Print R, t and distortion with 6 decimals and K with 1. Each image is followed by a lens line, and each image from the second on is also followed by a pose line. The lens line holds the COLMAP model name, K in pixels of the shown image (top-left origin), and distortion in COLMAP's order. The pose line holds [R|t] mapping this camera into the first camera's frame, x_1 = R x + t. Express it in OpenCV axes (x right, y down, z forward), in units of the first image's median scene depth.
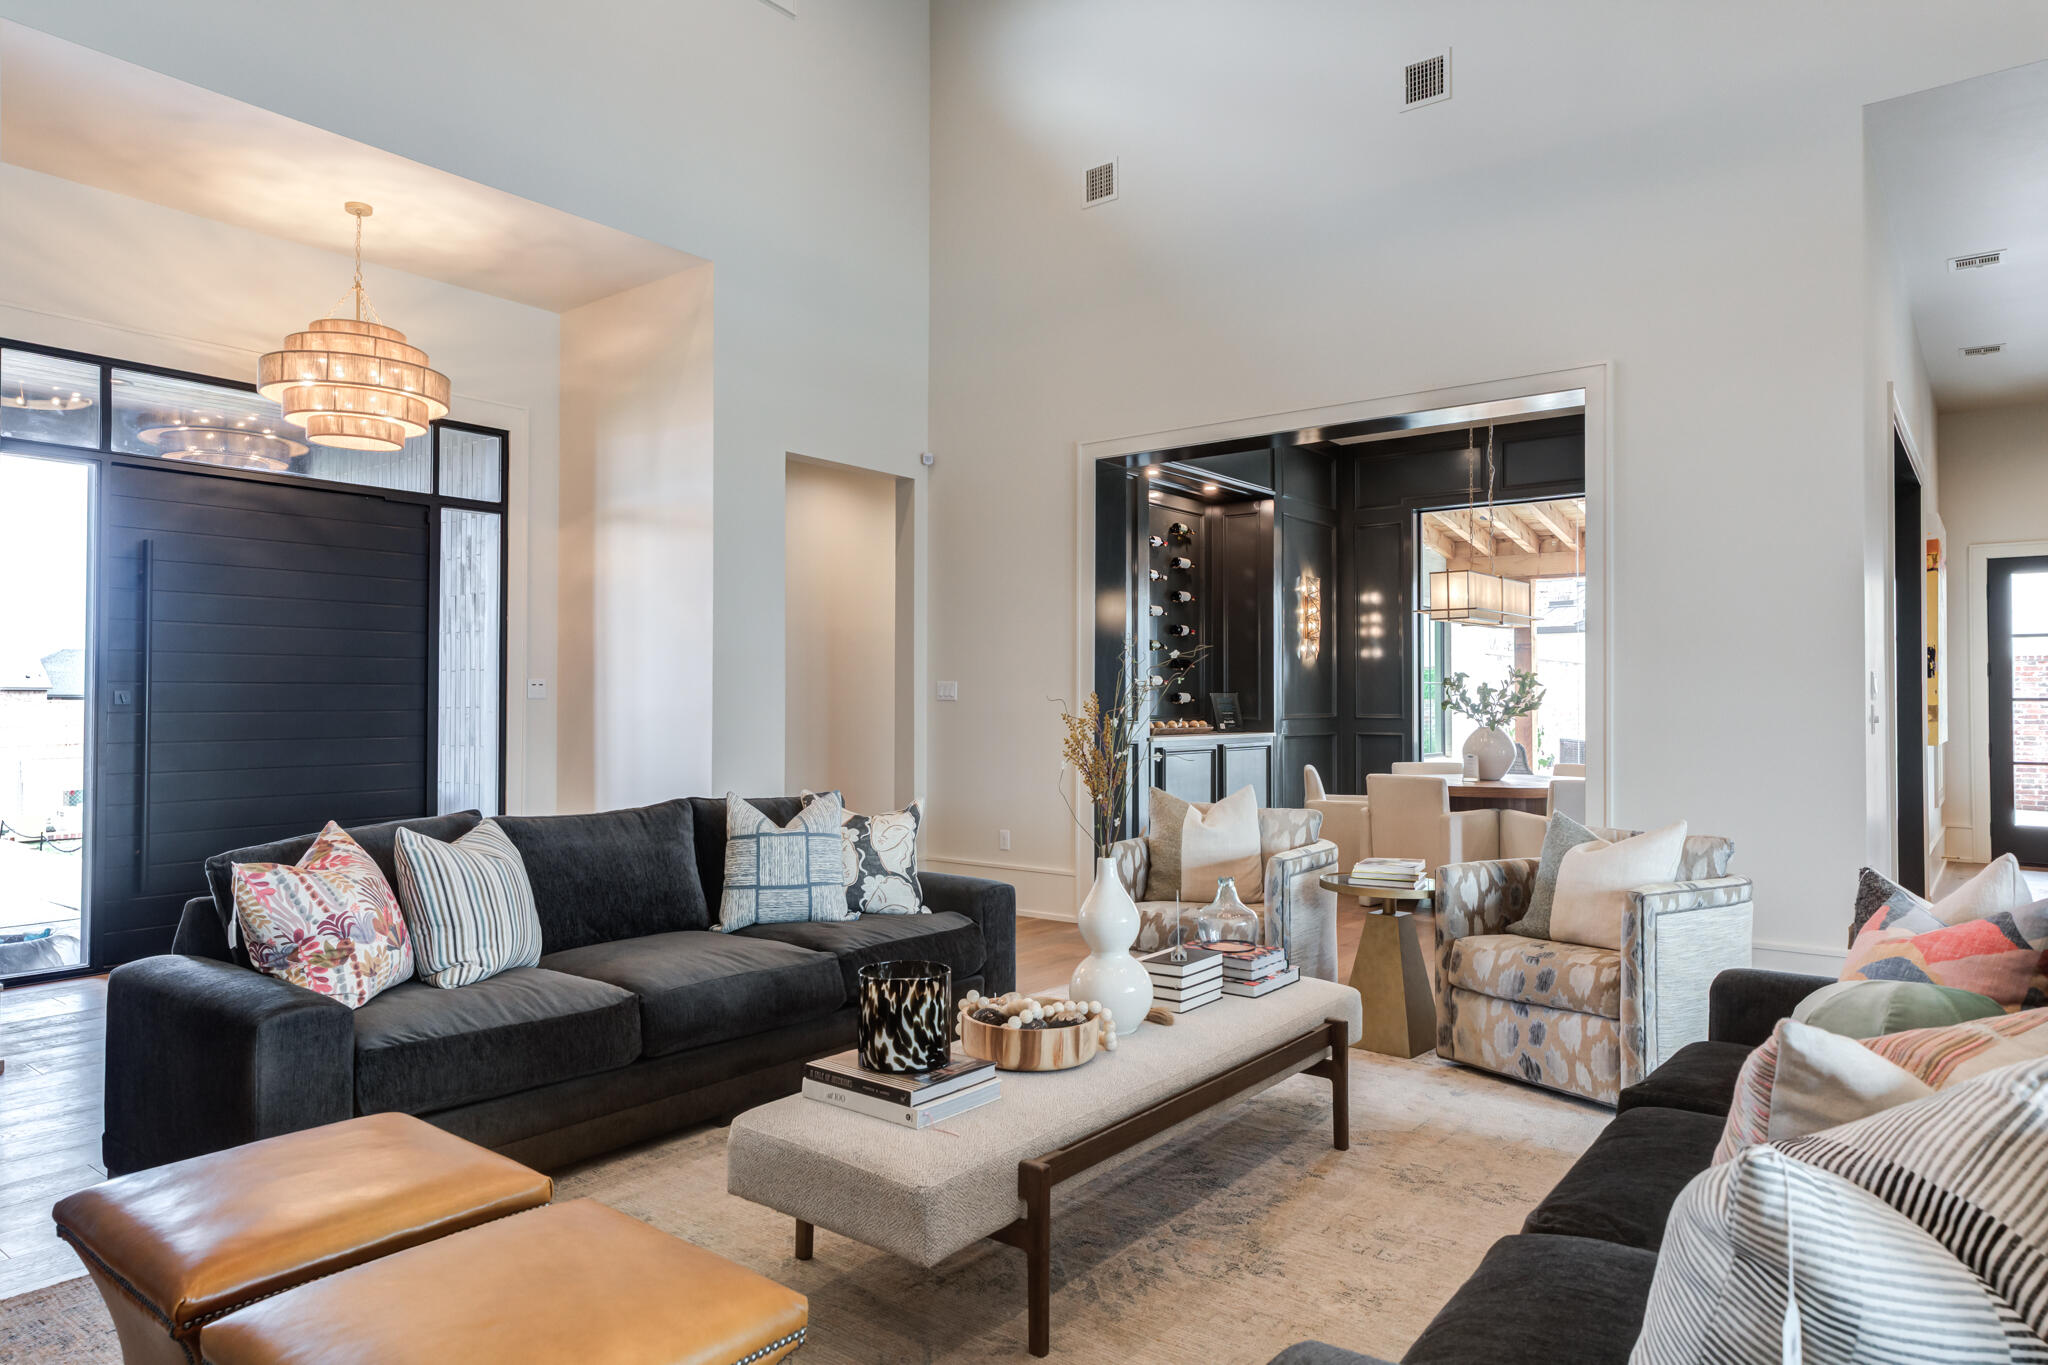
lens RADIAL K [[1265.1, 0, 1033.0], [0, 1265.1, 684.3], [0, 0, 1]] dist [0.005712, 0.012159]
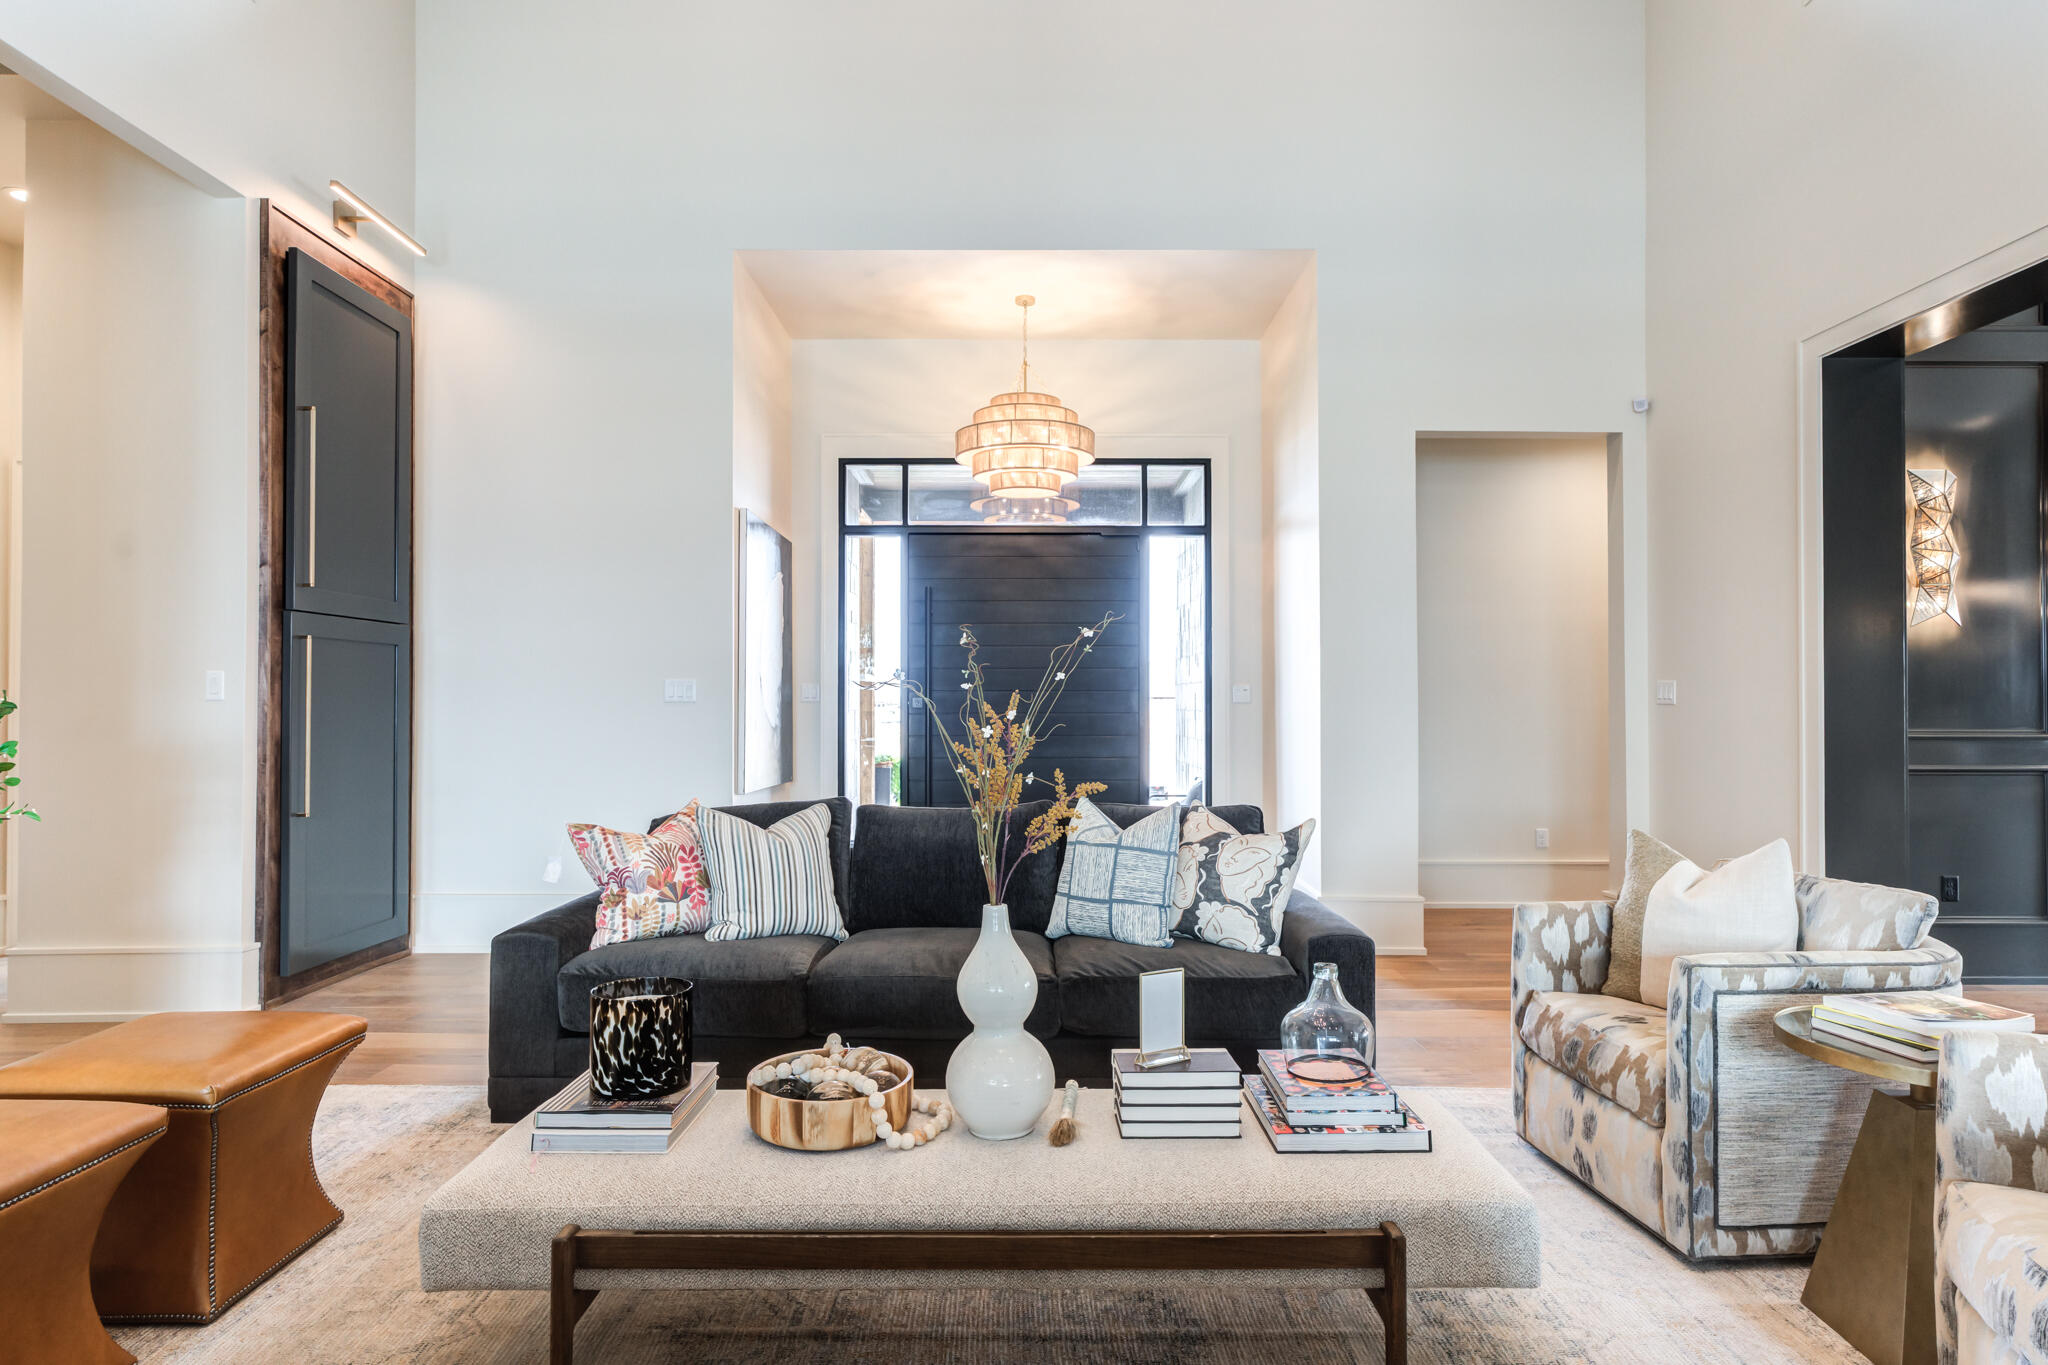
lens RADIAL K [[1163.7, 0, 1027.4], [0, 1163.7, 691.0], [0, 0, 1]] dist [-0.002555, -0.000327]
pose [[0.613723, -0.010891, -0.789446, 0.443700], [0.011434, 0.999923, -0.004906, 0.006611], [0.789439, -0.006016, 0.613800, 0.404547]]
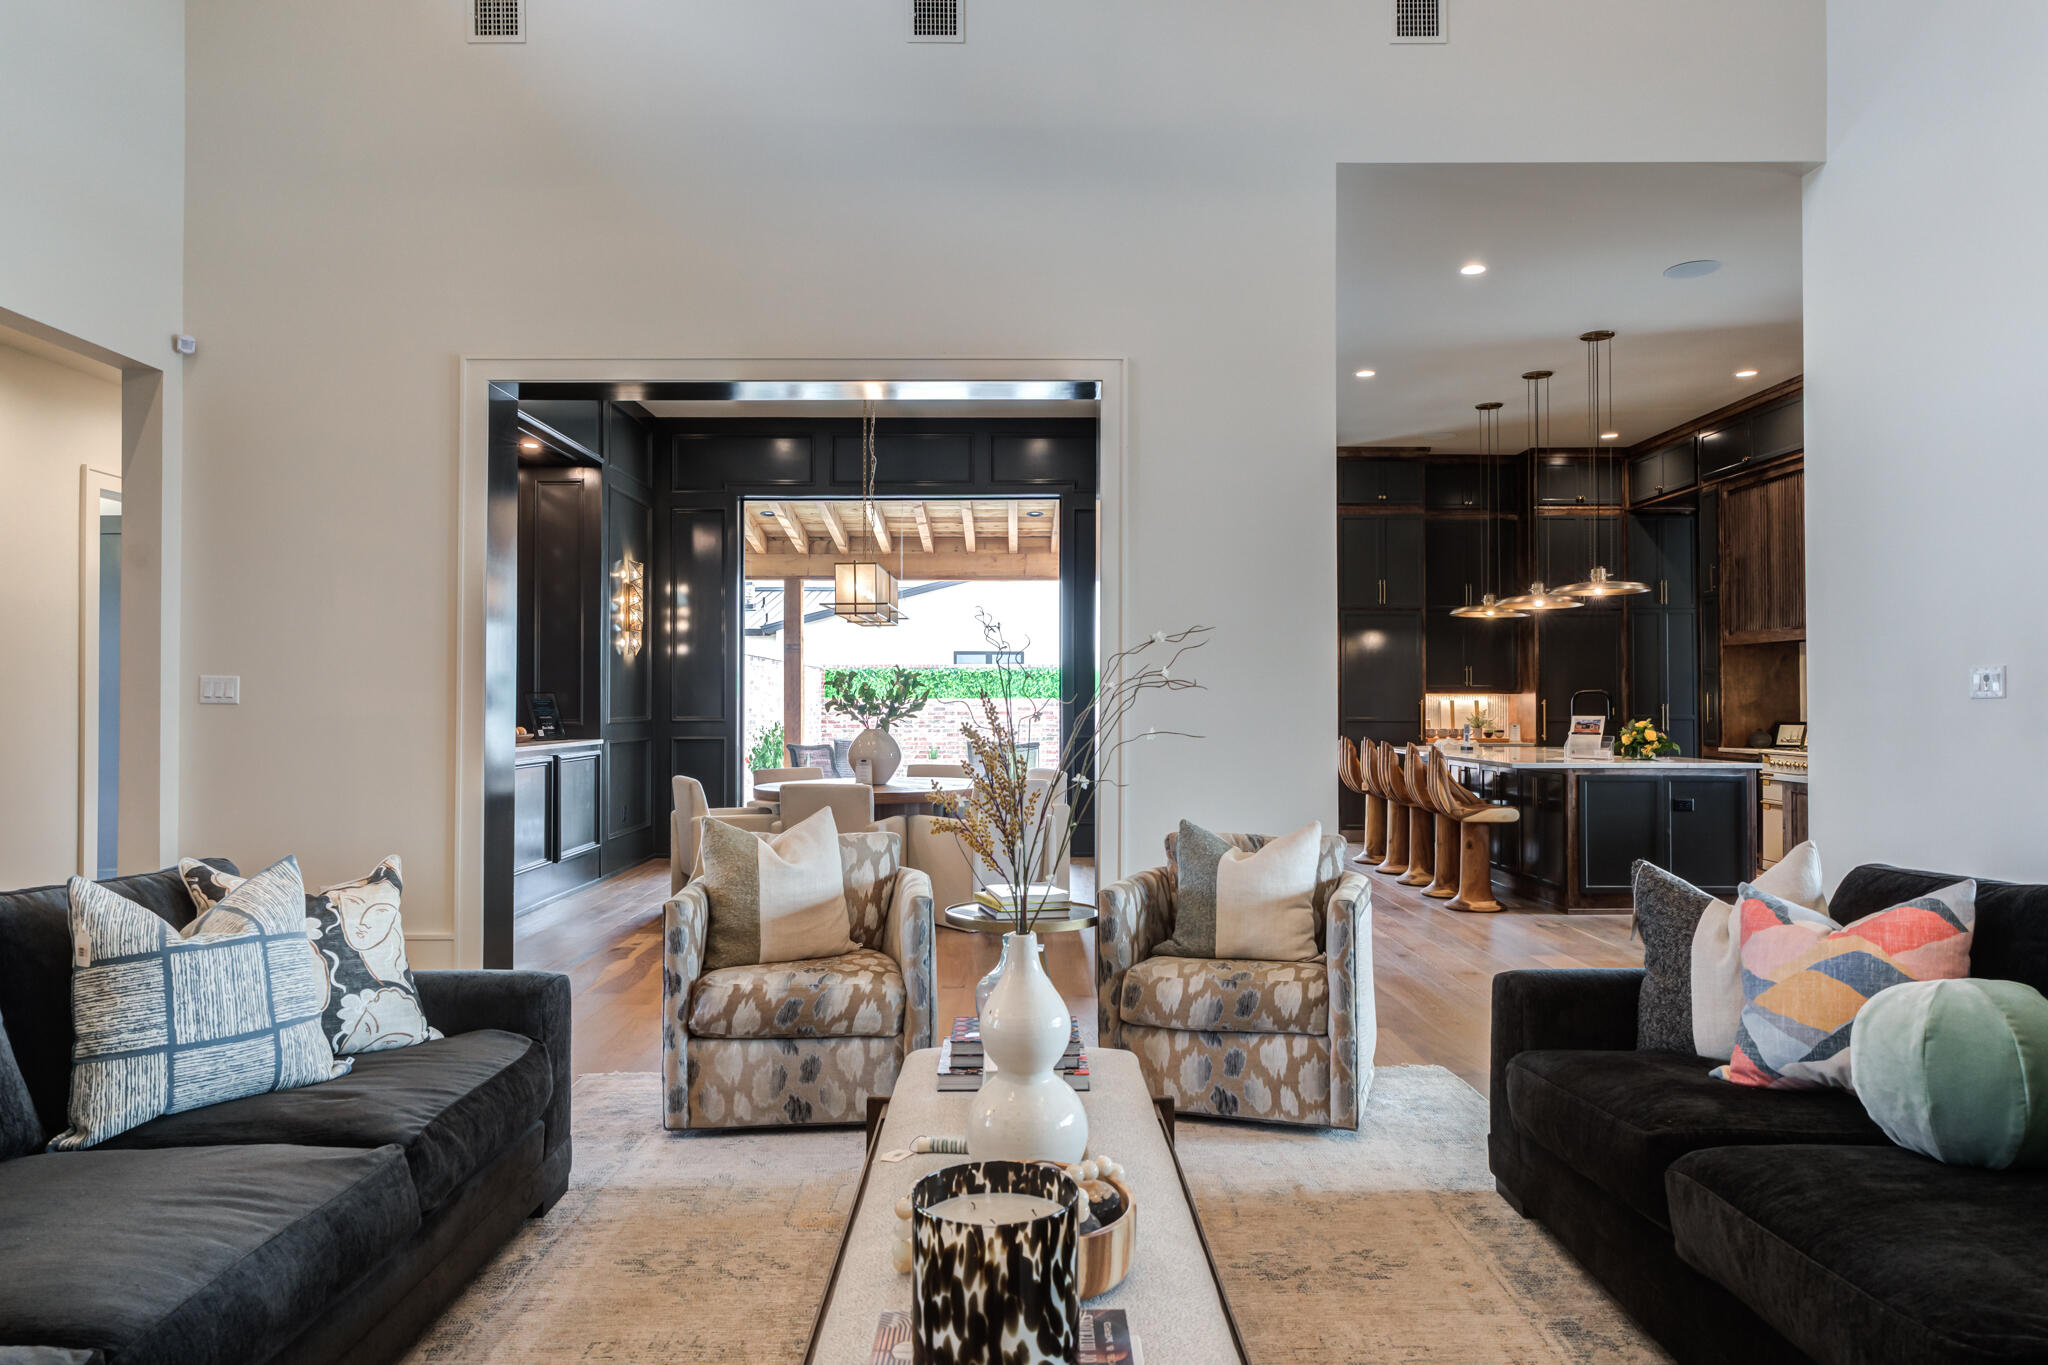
lens RADIAL K [[1265.1, 0, 1033.0], [0, 1265.1, 684.3], [0, 0, 1]] dist [0.005712, 0.012159]
pose [[0.785107, 0.005854, 0.619333, -0.251929], [-0.005508, 0.999982, -0.002469, 0.003084], [-0.619336, -0.001473, 0.785125, 0.322768]]
